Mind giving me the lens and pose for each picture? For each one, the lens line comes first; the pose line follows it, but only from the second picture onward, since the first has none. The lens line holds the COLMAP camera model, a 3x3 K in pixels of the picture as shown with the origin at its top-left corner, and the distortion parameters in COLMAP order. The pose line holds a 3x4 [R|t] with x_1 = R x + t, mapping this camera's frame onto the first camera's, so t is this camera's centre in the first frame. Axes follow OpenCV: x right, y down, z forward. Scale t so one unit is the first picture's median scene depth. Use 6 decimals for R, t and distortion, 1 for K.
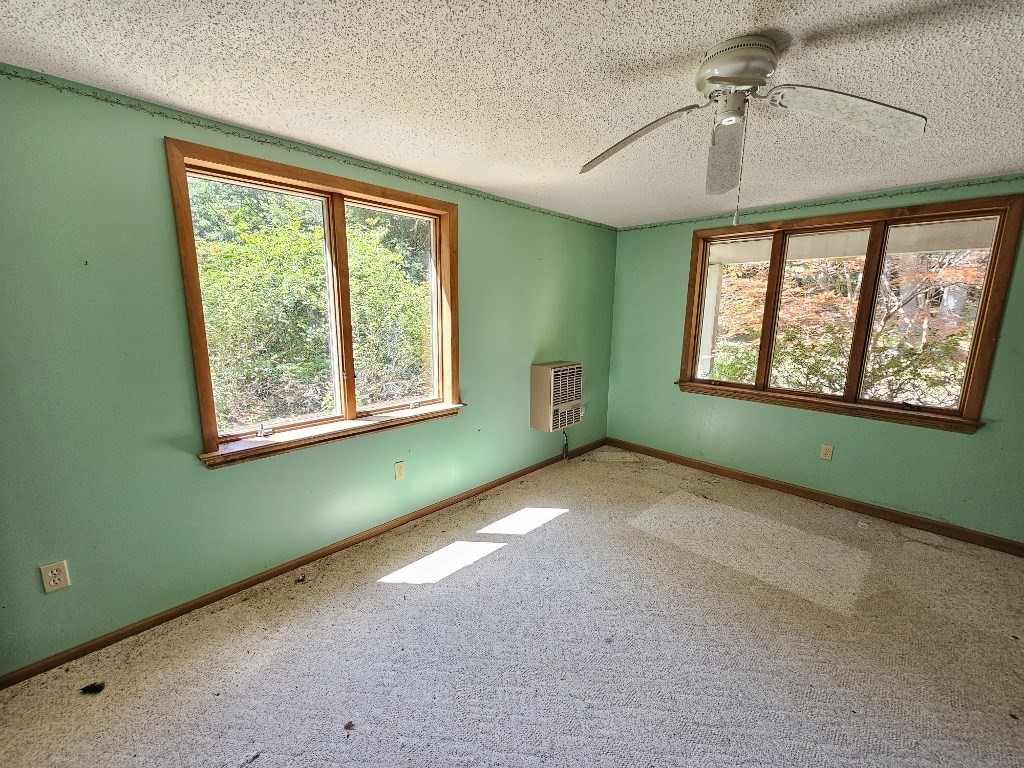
lens RADIAL K [[425.1, 0, 512.0], [0, 425.1, 384.0], [0, 0, 1]] dist [0.009386, -0.000172]
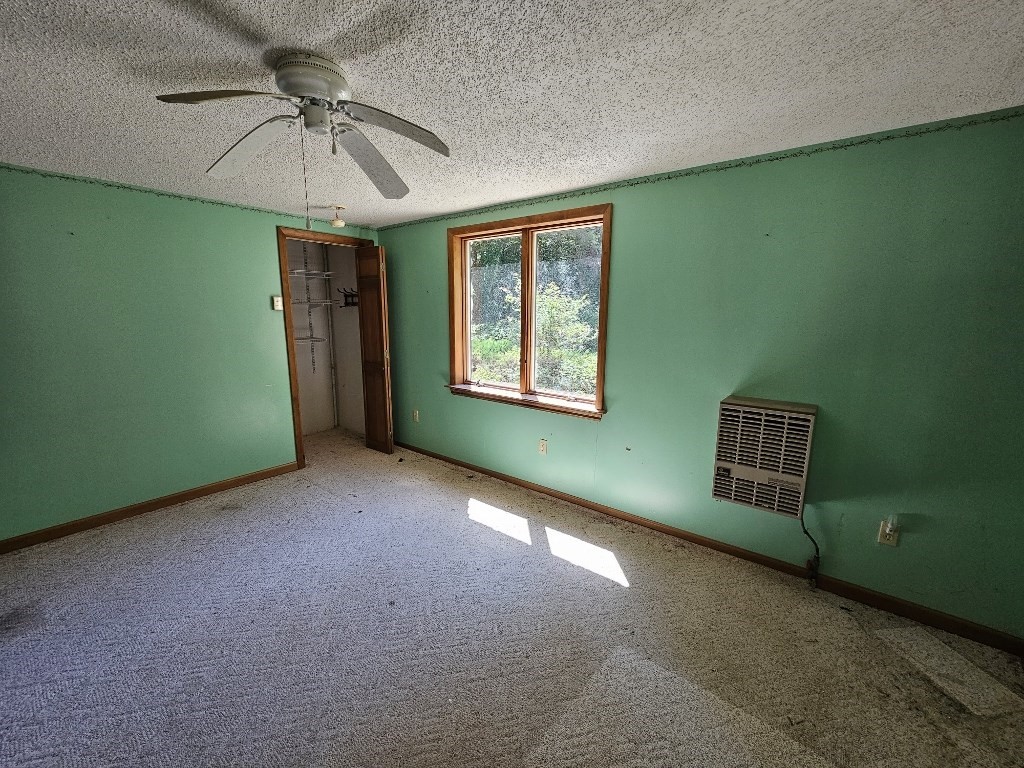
lens RADIAL K [[419.6, 0, 512.1], [0, 419.6, 386.2], [0, 0, 1]] dist [-0.001167, -0.000406]
pose [[0.104486, 0.166861, -0.980429, 0.925290], [-0.190381, 0.970949, 0.144958, -0.126148], [0.976134, 0.171509, 0.133217, 0.790346]]
